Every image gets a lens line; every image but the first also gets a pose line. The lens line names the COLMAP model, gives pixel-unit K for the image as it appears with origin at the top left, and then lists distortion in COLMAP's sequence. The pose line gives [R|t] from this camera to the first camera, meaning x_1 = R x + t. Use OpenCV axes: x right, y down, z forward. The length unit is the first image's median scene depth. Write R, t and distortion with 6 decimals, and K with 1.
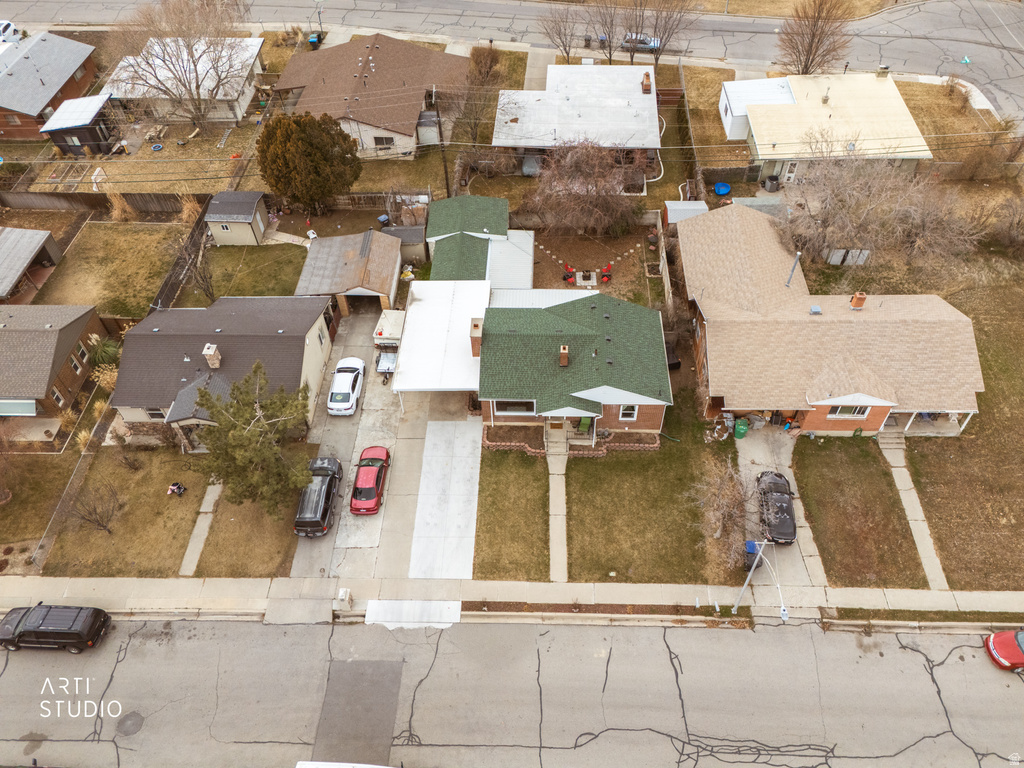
lens RADIAL K [[750.7, 0, 515.2], [0, 750.7, 383.4], [0, 0, 1]] dist [0.070444, -0.052004]
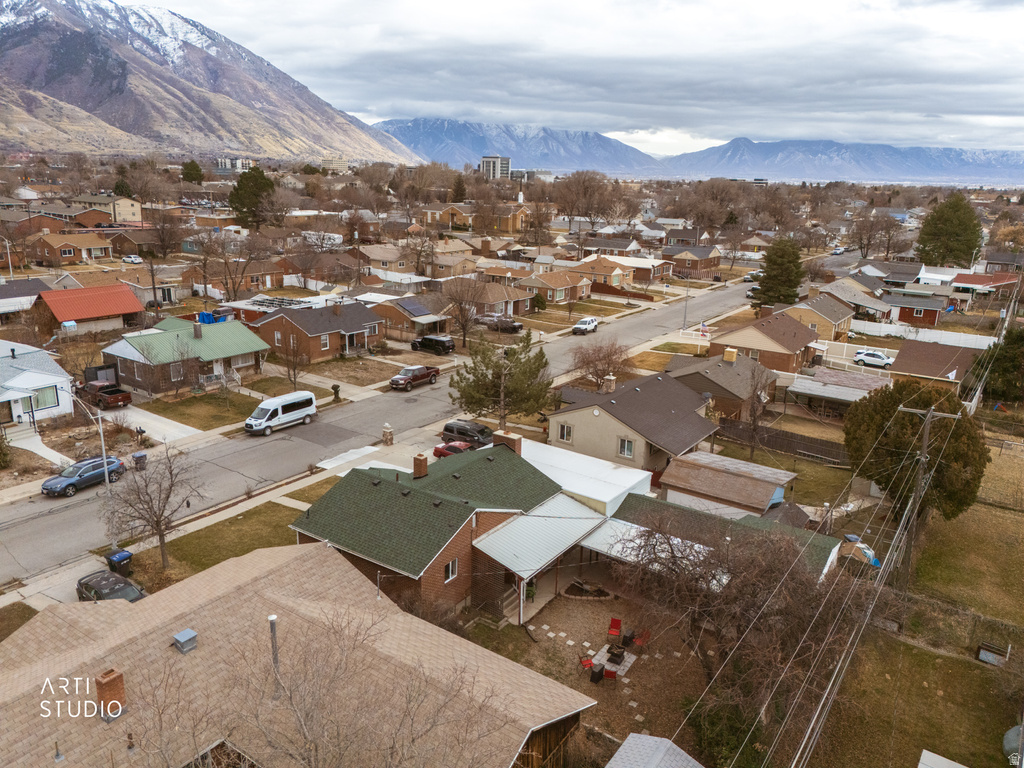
lens RADIAL K [[750.7, 0, 516.8], [0, 750.7, 392.1], [0, 0, 1]] dist [0.070444, -0.052004]
pose [[-0.537306, 0.242664, -0.807723, 0.695491], [-0.649187, 0.492366, 0.579768, -0.664089], [0.538384, 0.835877, -0.107017, 1.102385]]
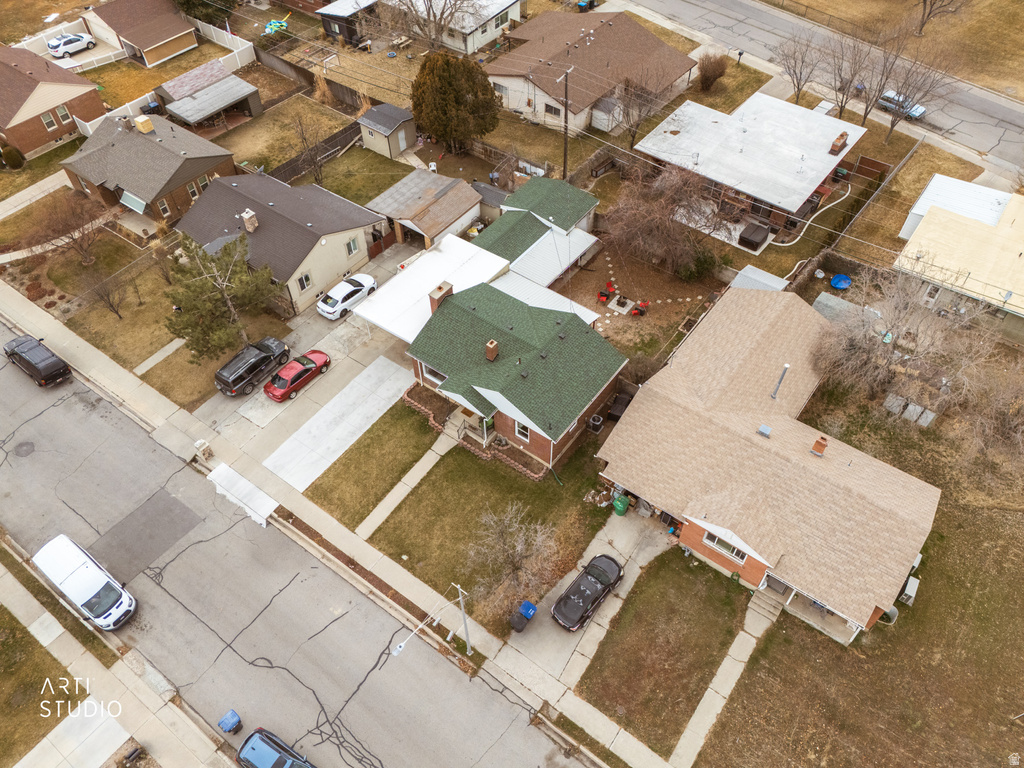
lens RADIAL K [[750.7, 0, 514.5], [0, 750.7, 385.6], [0, 0, 1]] dist [0.070444, -0.052004]
pose [[0.821230, 0.445651, -0.356338, 0.474432], [-0.437894, 0.892617, 0.107159, -0.116940], [0.365829, 0.068036, 0.928192, 0.095944]]
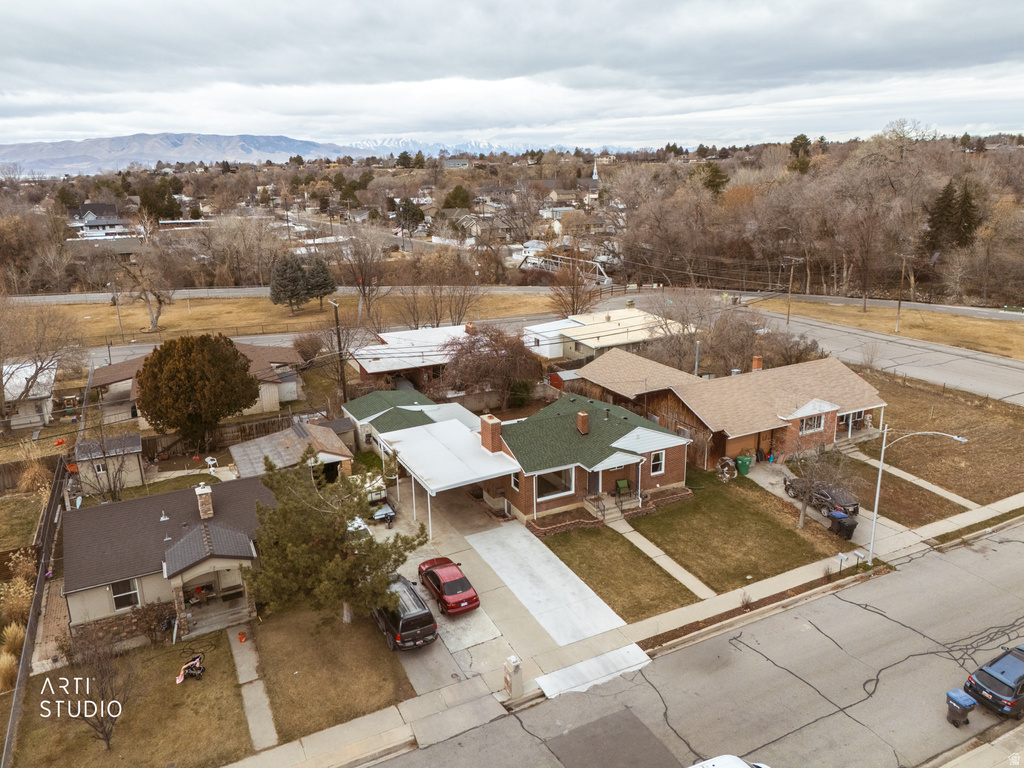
lens RADIAL K [[750.7, 0, 517.1], [0, 750.7, 385.4], [0, 0, 1]] dist [0.070444, -0.052004]
pose [[0.877351, -0.128784, 0.462243, -0.483152], [0.361922, 0.810107, -0.461236, 0.362585], [-0.315067, 0.571962, 0.757359, 0.239919]]
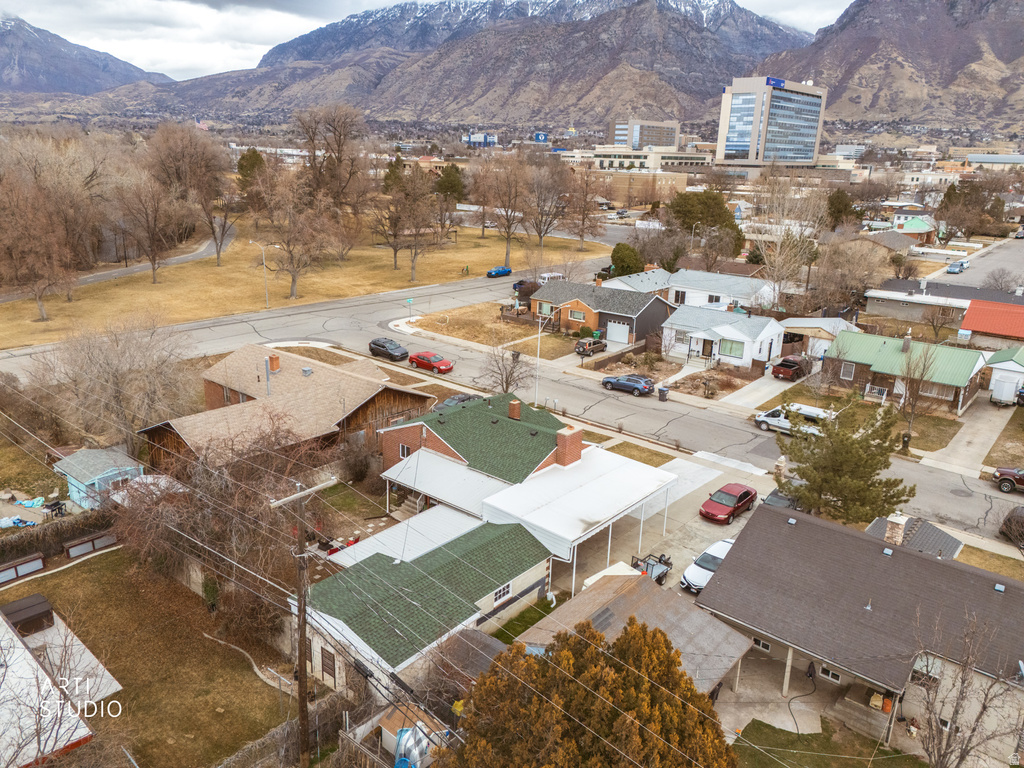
lens RADIAL K [[750.7, 0, 511.6], [0, 750.7, 377.3], [0, 0, 1]] dist [0.070444, -0.052004]
pose [[-0.784531, -0.176623, 0.594404, -0.536328], [0.461371, 0.474196, 0.749850, -0.837863], [-0.414305, 0.862521, -0.290533, 1.283918]]
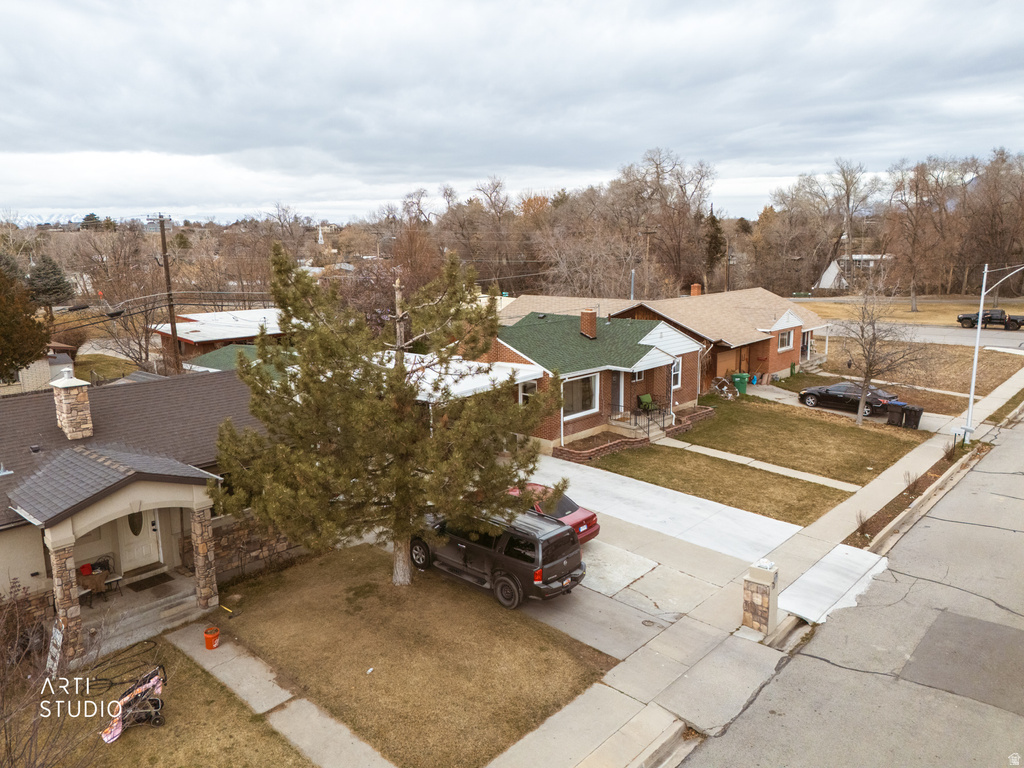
lens RADIAL K [[750.7, 0, 518.0], [0, 750.7, 376.9], [0, 0, 1]] dist [0.070444, -0.052004]
pose [[0.641971, -0.118512, 0.757515, -0.576315], [0.576690, 0.725713, -0.375191, 0.250703], [-0.505274, 0.677713, 0.534232, 0.680784]]
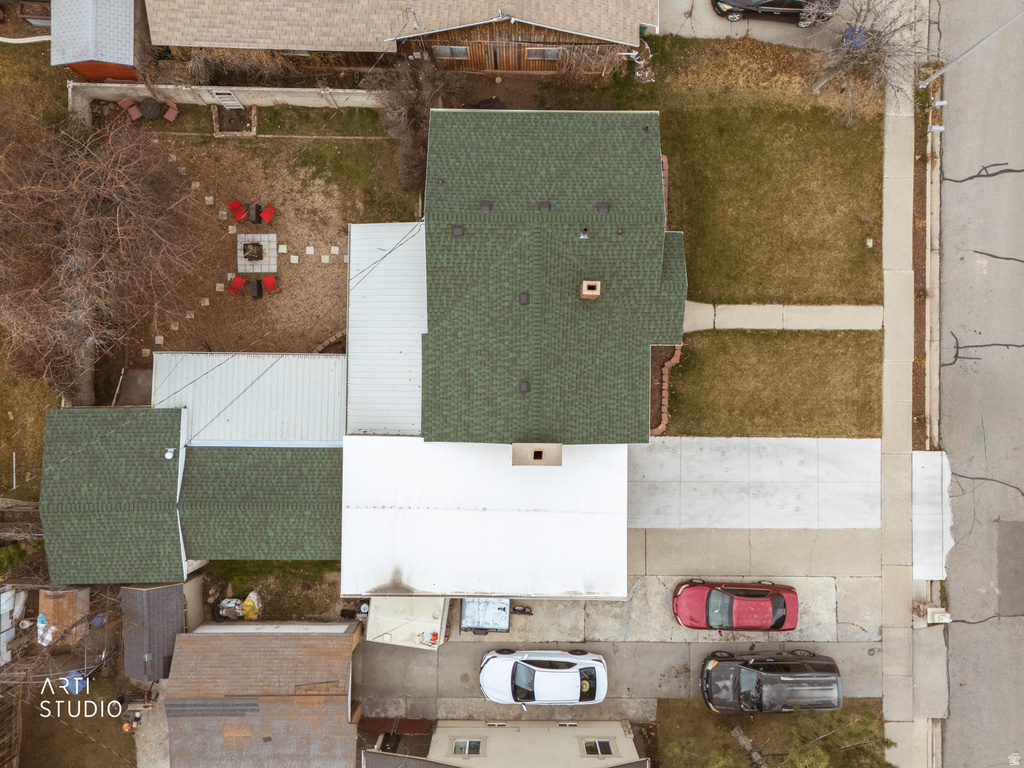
lens RADIAL K [[750.7, 0, 518.7], [0, 750.7, 381.3], [0, 0, 1]] dist [0.070444, -0.052004]
pose [[-0.022850, -0.999081, 0.036259, -0.020040], [0.746762, 0.007057, 0.665054, -0.449634], [-0.664699, 0.042273, 0.745915, 0.643140]]
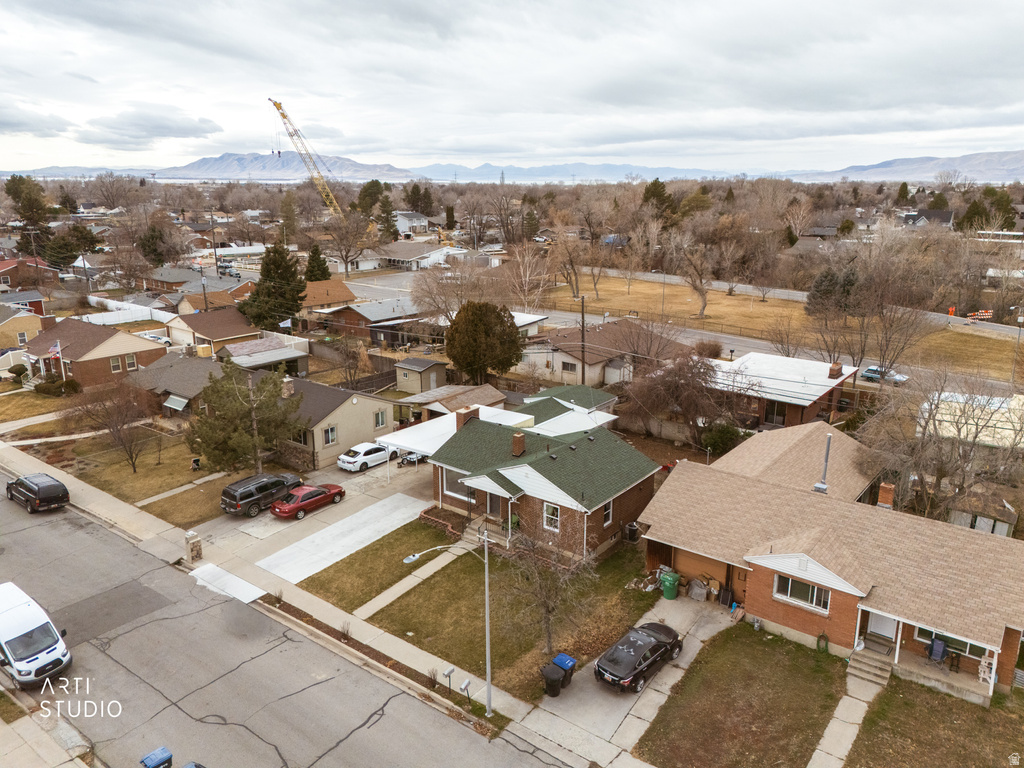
lens RADIAL K [[750.7, 0, 515.1], [0, 750.7, 387.1], [0, 0, 1]] dist [0.070444, -0.052004]
pose [[0.812488, 0.179216, -0.554748, 0.591634], [-0.454568, 0.790546, -0.410371, 0.306032], [0.365009, 0.585592, 0.723775, 0.268638]]
